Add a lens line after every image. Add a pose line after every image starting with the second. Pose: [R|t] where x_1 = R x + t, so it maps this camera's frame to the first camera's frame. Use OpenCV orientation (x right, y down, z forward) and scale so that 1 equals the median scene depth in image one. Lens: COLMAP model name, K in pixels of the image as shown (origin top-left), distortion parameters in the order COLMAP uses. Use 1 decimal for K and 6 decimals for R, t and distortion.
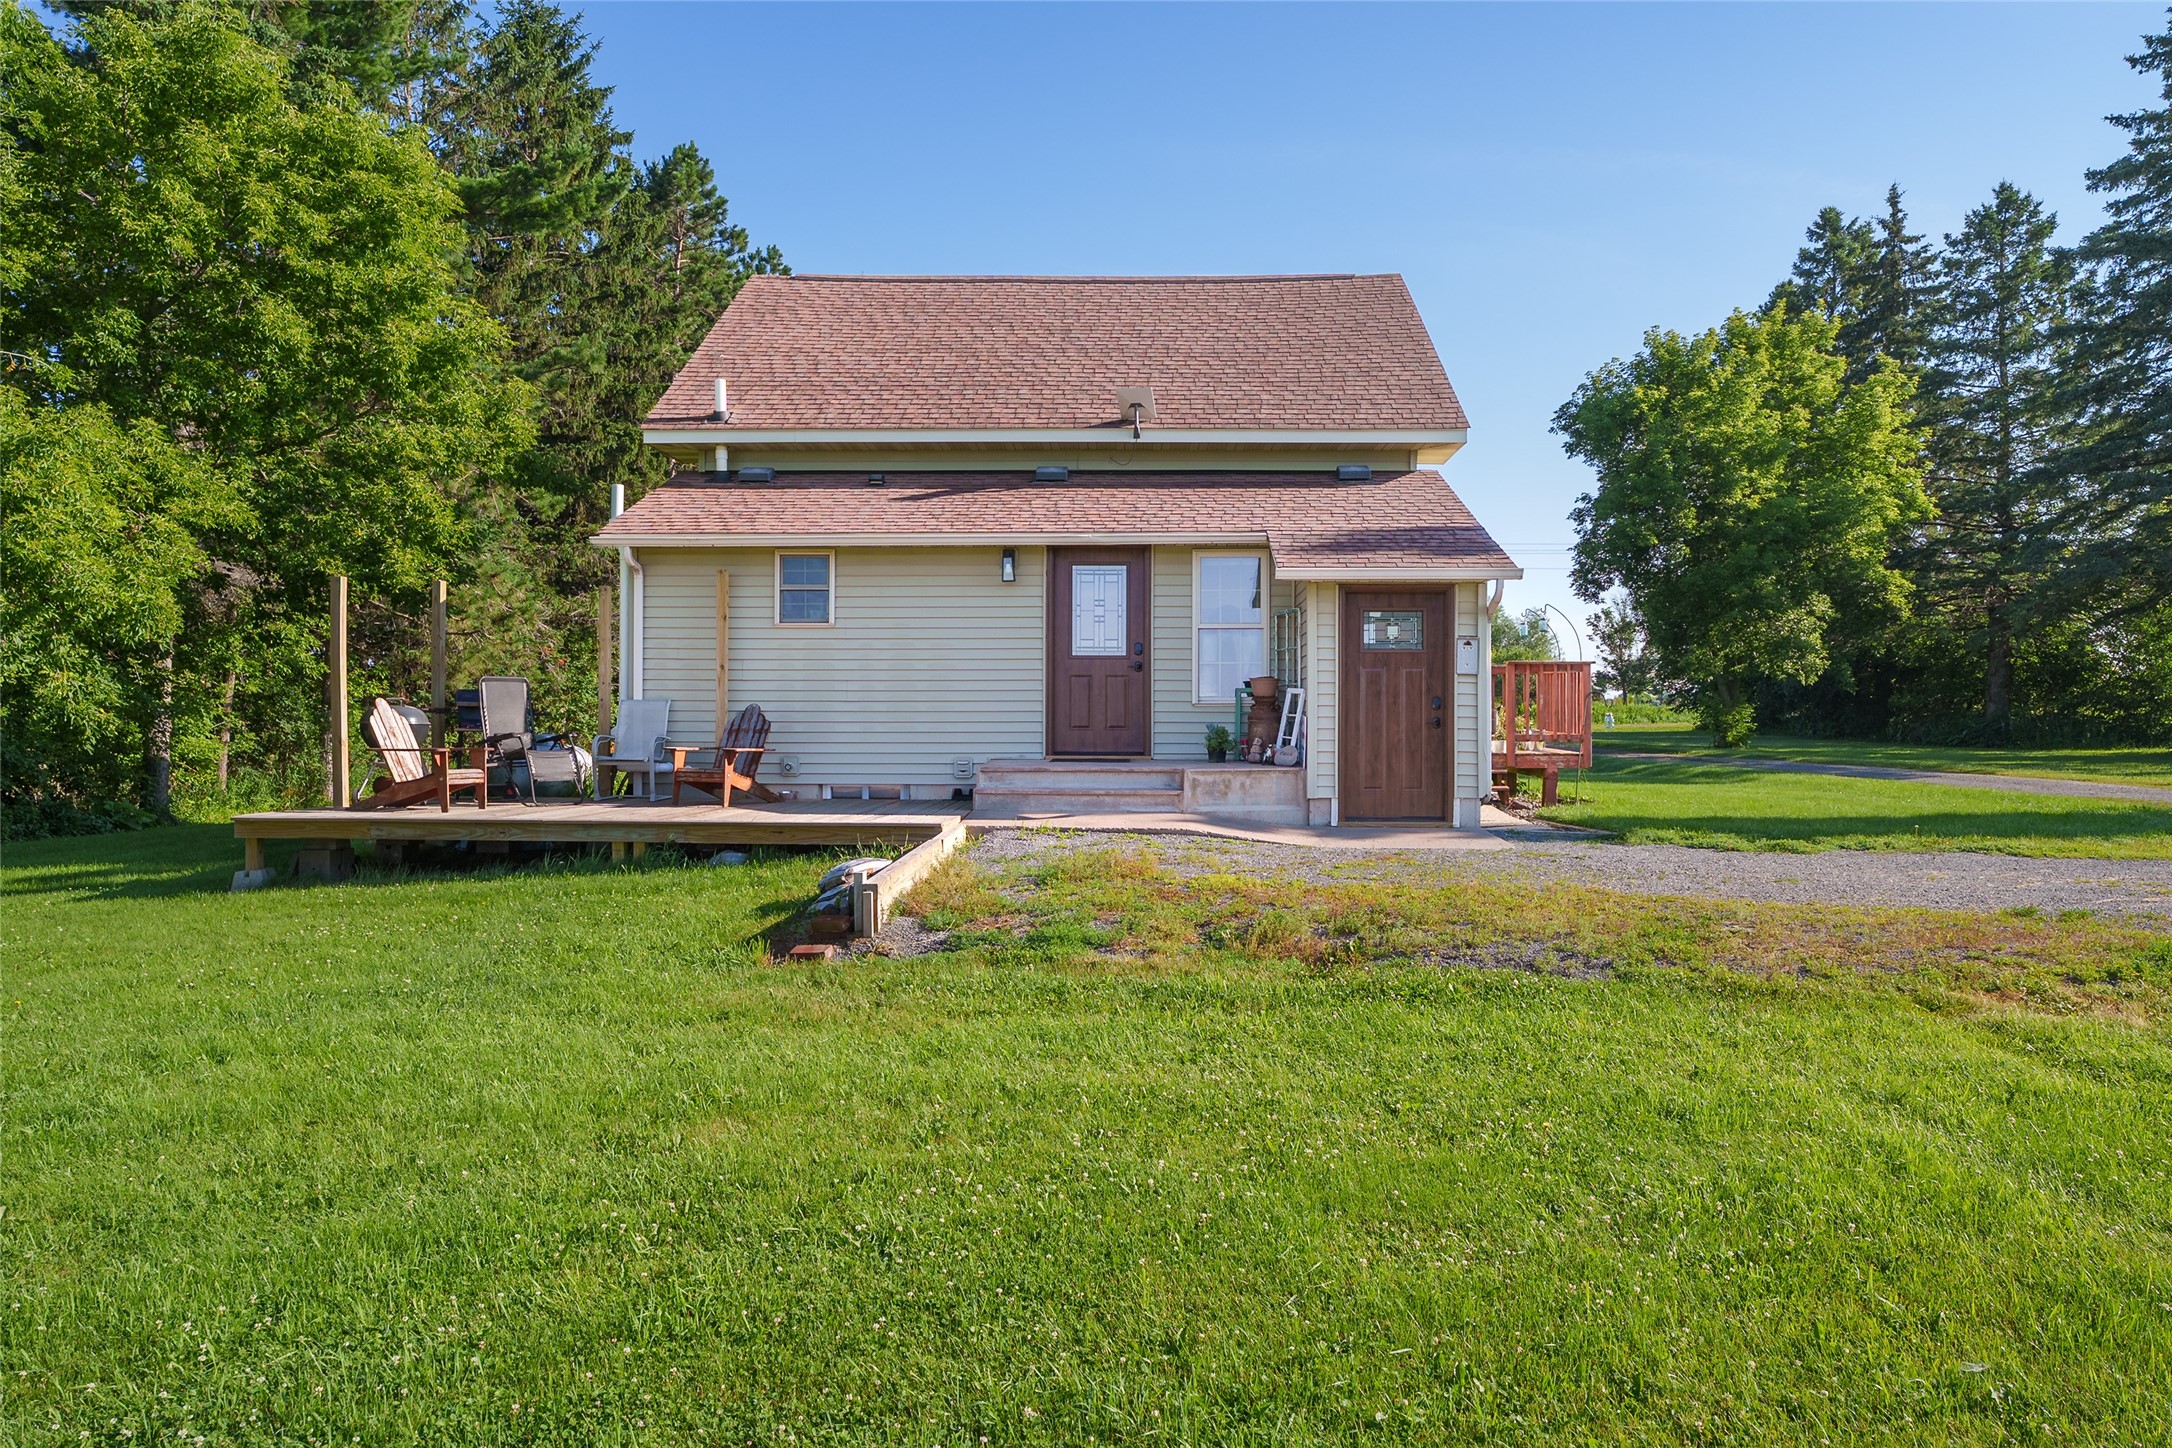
lens RADIAL K [[1413.6, 0, 1086.0], [0, 1413.6, 724.0], [0, 0, 1]] dist [-0.003070, 0.001888]
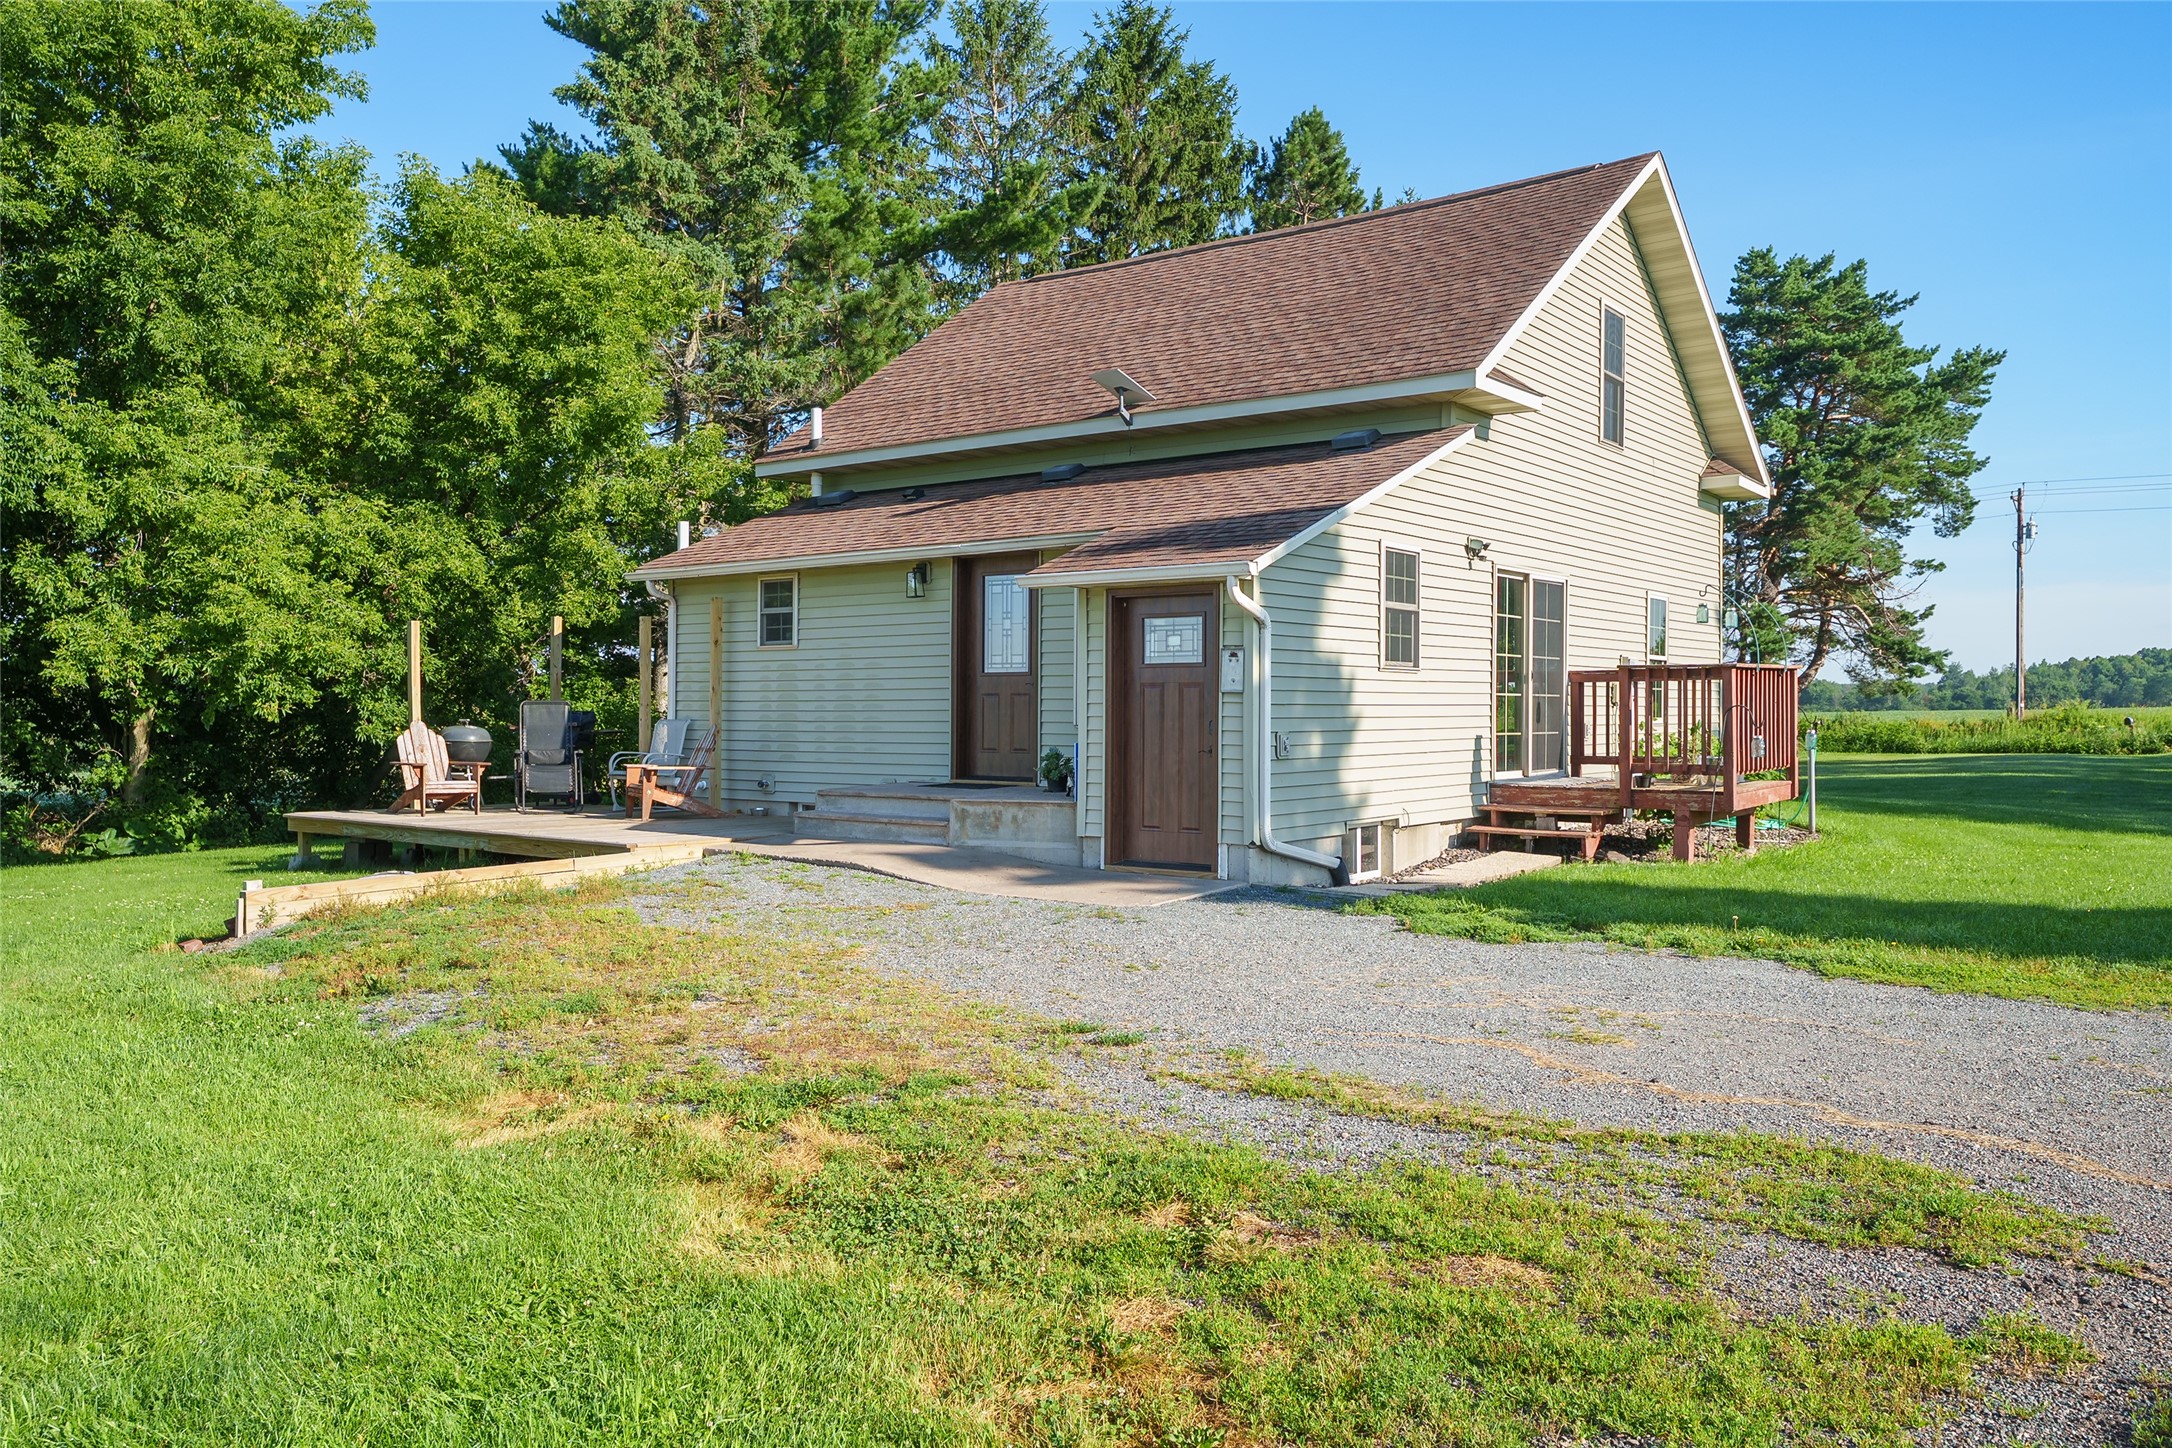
lens RADIAL K [[1576.3, 0, 1086.0], [0, 1576.3, 724.0], [0, 0, 1]] dist [0.002245, 0.000665]
pose [[0.820805, 0.003470, -0.571198, 0.643120], [-0.002962, 0.999994, 0.001818, -0.016551], [0.571201, 0.000200, 0.820810, 0.183686]]
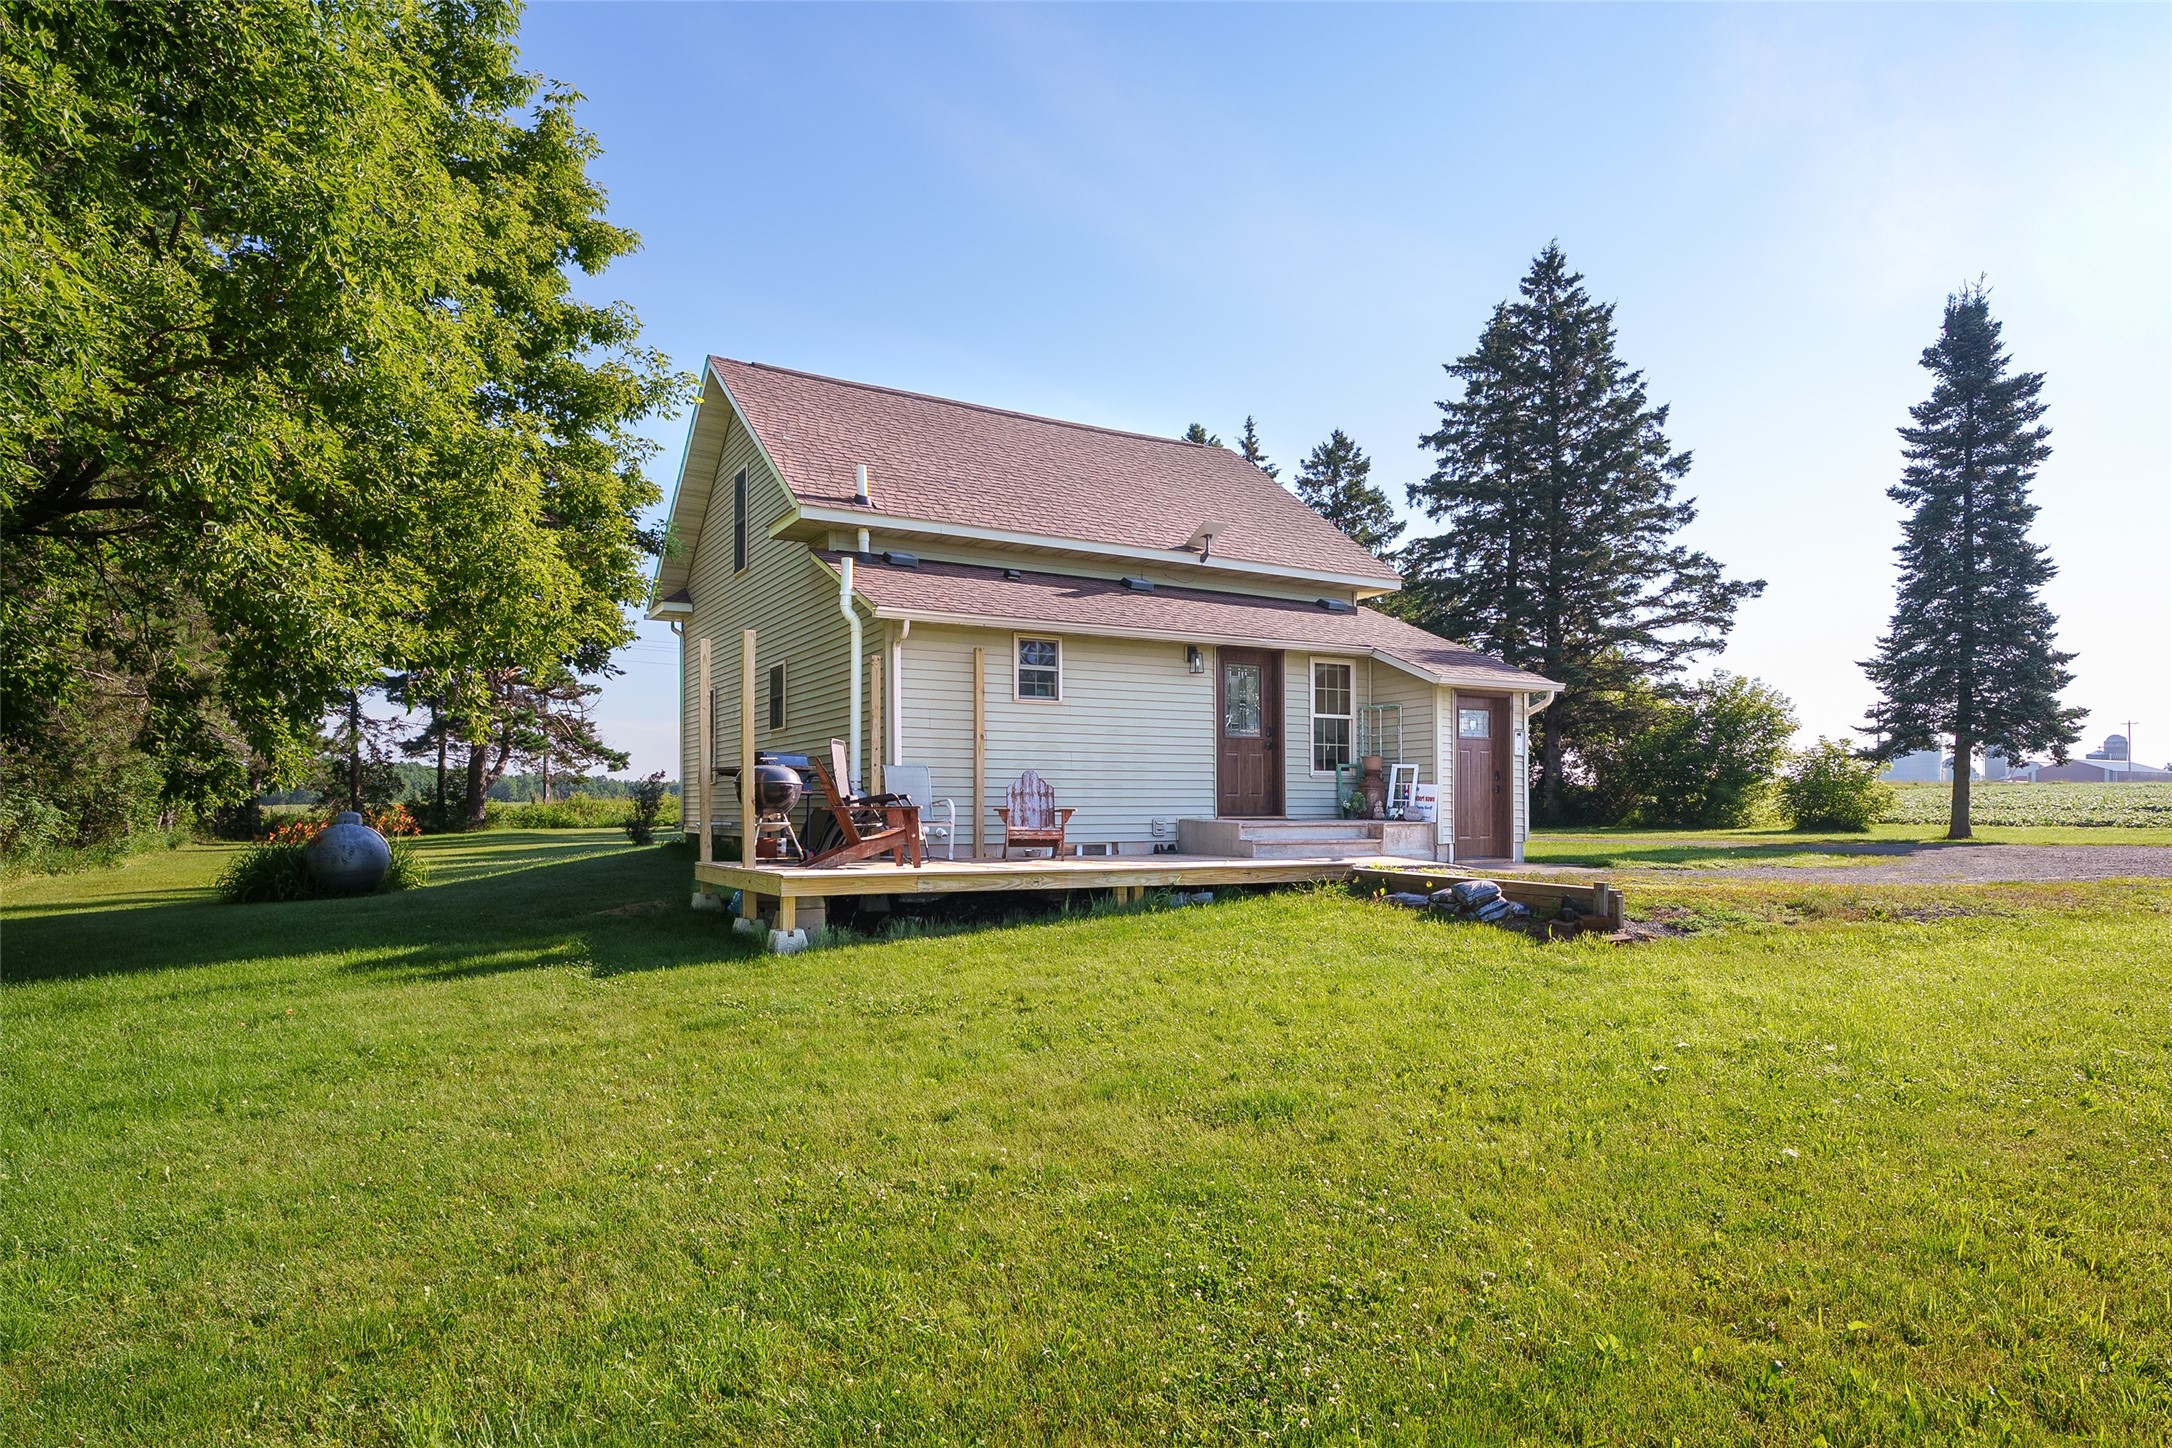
lens RADIAL K [[1256.3, 0, 1096.2], [0, 1256.3, 817.4], [0, 0, 1]] dist [0.002161, 0.000074]
pose [[0.849272, -0.004559, 0.527937, -0.687192], [0.003954, 0.999990, 0.002276, 0.019980], [-0.527941, 0.000154, 0.849281, 0.127317]]
